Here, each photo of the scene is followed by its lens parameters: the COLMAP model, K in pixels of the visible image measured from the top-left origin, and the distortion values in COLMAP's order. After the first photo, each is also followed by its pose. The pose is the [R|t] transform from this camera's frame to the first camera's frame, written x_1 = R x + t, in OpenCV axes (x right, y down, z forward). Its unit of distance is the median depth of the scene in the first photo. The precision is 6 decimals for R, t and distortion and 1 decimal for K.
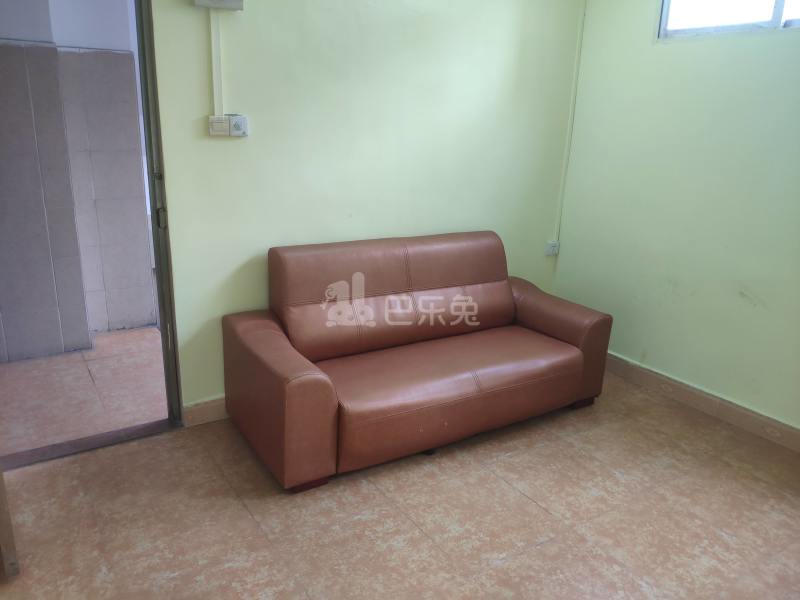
lens RADIAL K [[618.9, 0, 400.0], [0, 618.9, 300.0], [0, 0, 1]] dist [0.106298, -0.194468]
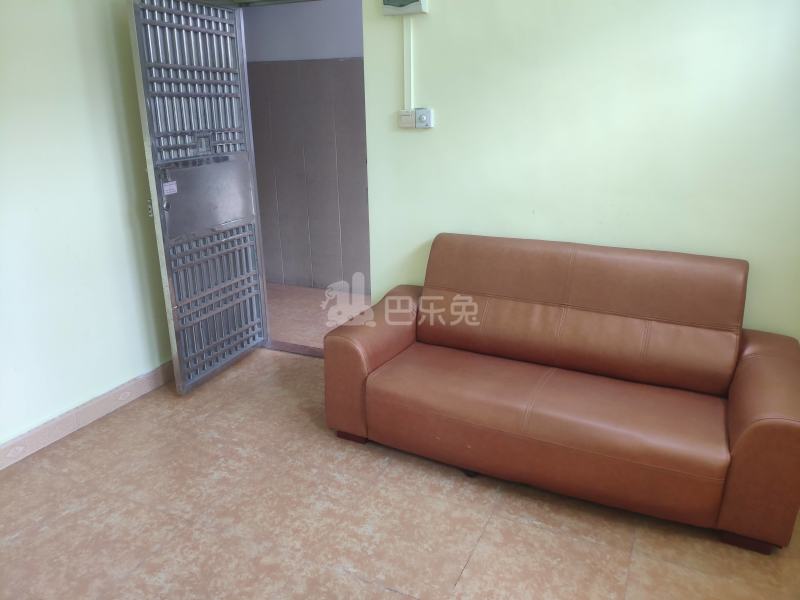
lens RADIAL K [[618.9, 0, 400.0], [0, 618.9, 300.0], [0, 0, 1]] dist [0.106298, -0.194468]
pose [[0.514406, 0.223514, -0.827906, 0.847100], [-0.215706, 0.968119, 0.127343, -0.116465], [0.829974, 0.113078, 0.546220, 0.470721]]
